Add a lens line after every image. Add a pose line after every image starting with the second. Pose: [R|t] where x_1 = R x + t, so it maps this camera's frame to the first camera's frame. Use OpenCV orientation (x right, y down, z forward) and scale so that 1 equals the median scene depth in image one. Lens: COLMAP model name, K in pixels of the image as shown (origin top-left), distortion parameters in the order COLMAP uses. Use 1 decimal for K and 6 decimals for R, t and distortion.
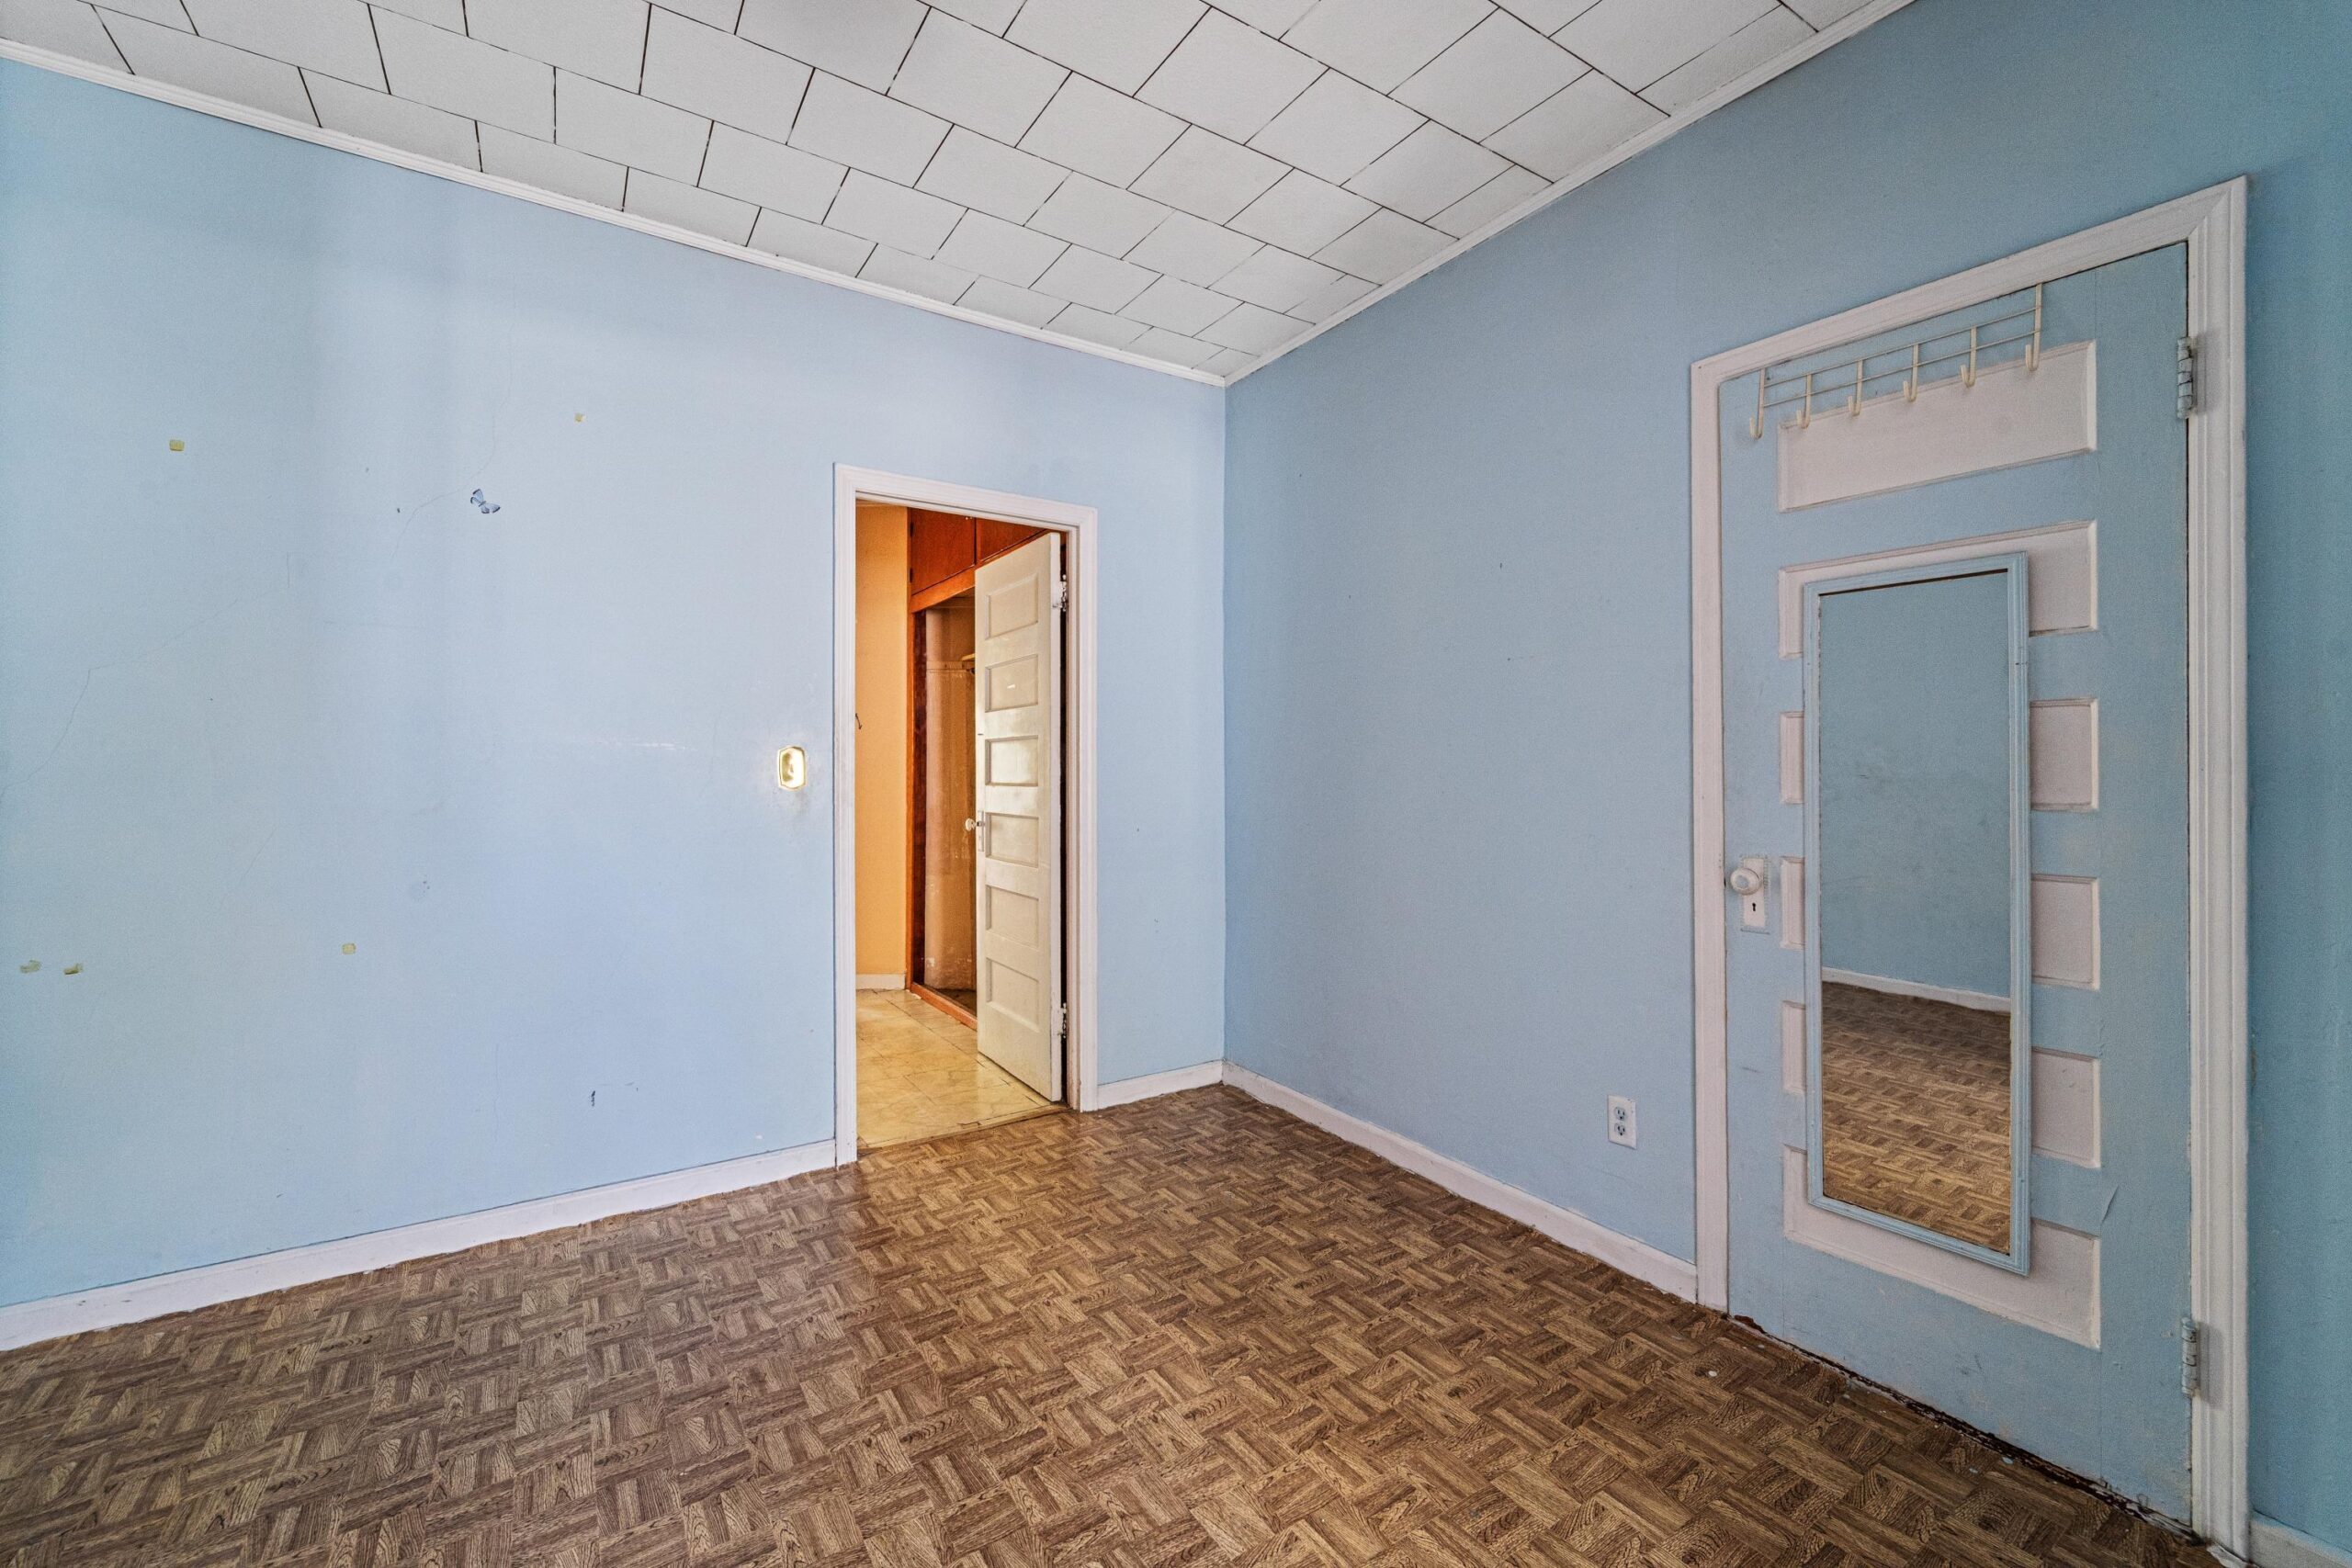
lens RADIAL K [[976.5, 0, 1191.8], [0, 976.5, 778.2], [0, 0, 1]] dist [0.001685, -0.000121]
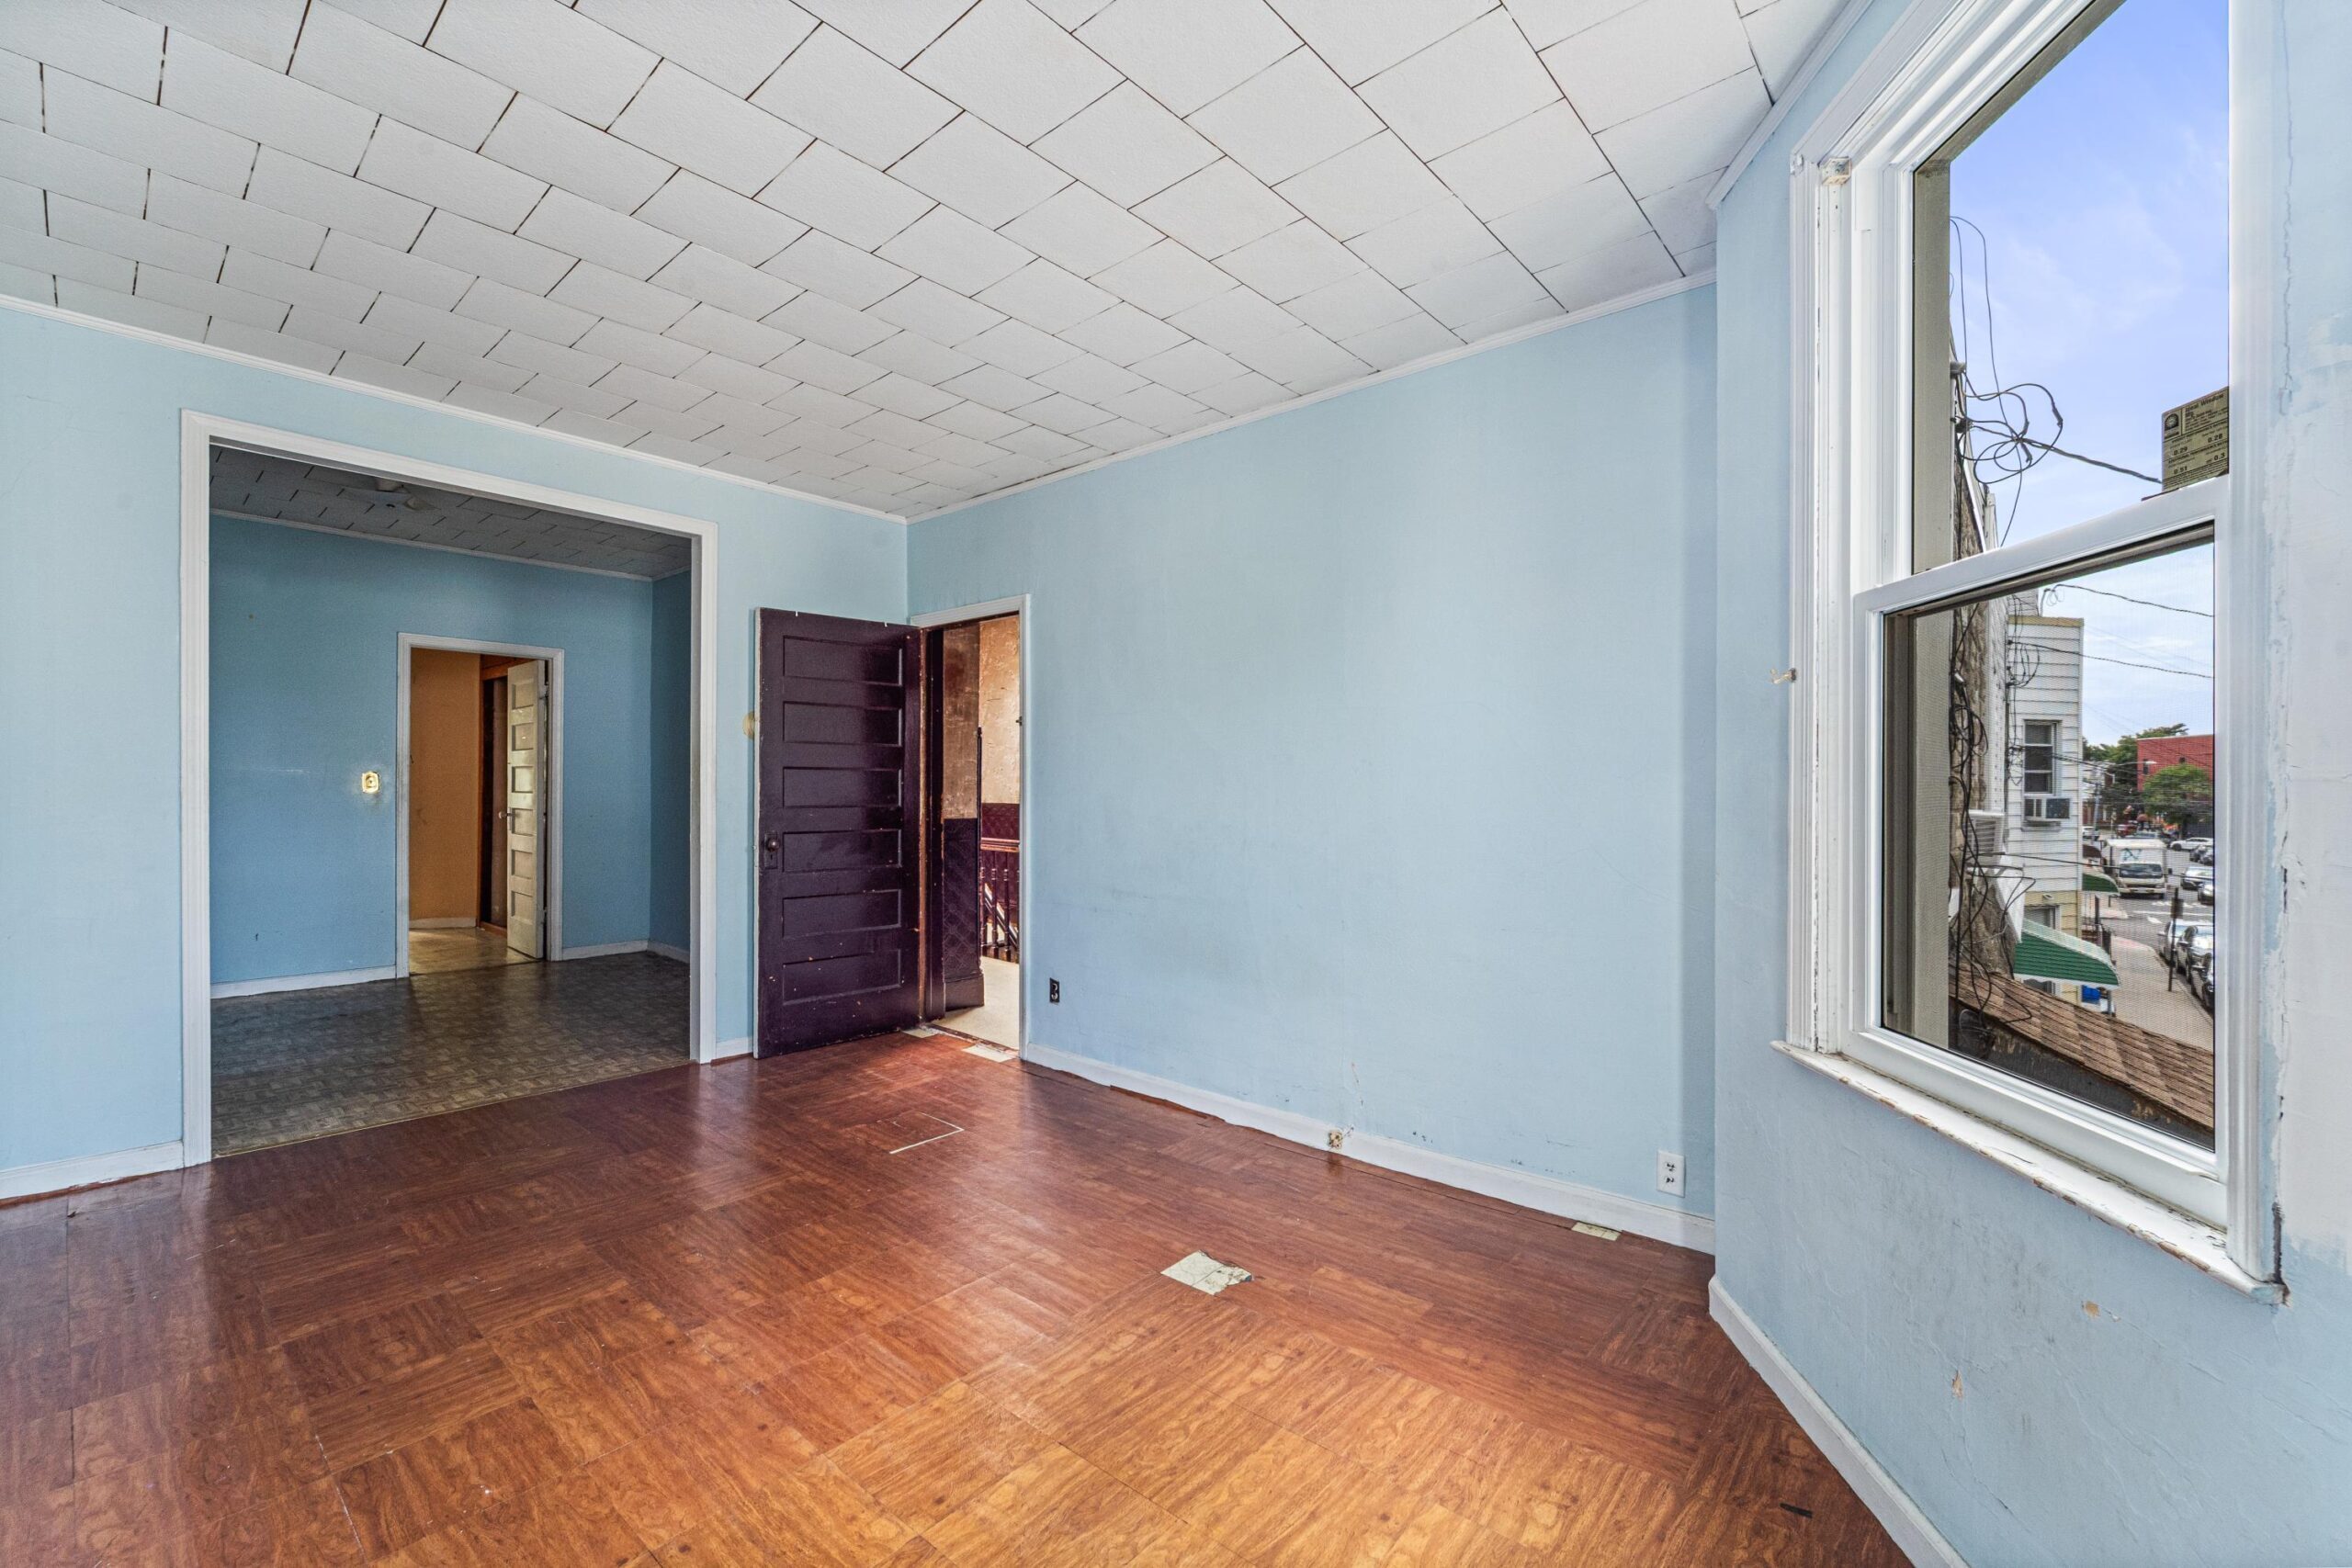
lens RADIAL K [[976.5, 0, 1191.8], [0, 976.5, 778.2], [0, 0, 1]] dist [0.001685, -0.000121]
pose [[0.966228, 0.004193, 0.257656, 0.555819], [-0.001006, 0.999921, -0.012501, 0.002281], [-0.257689, 0.011820, 0.966156, -1.086193]]
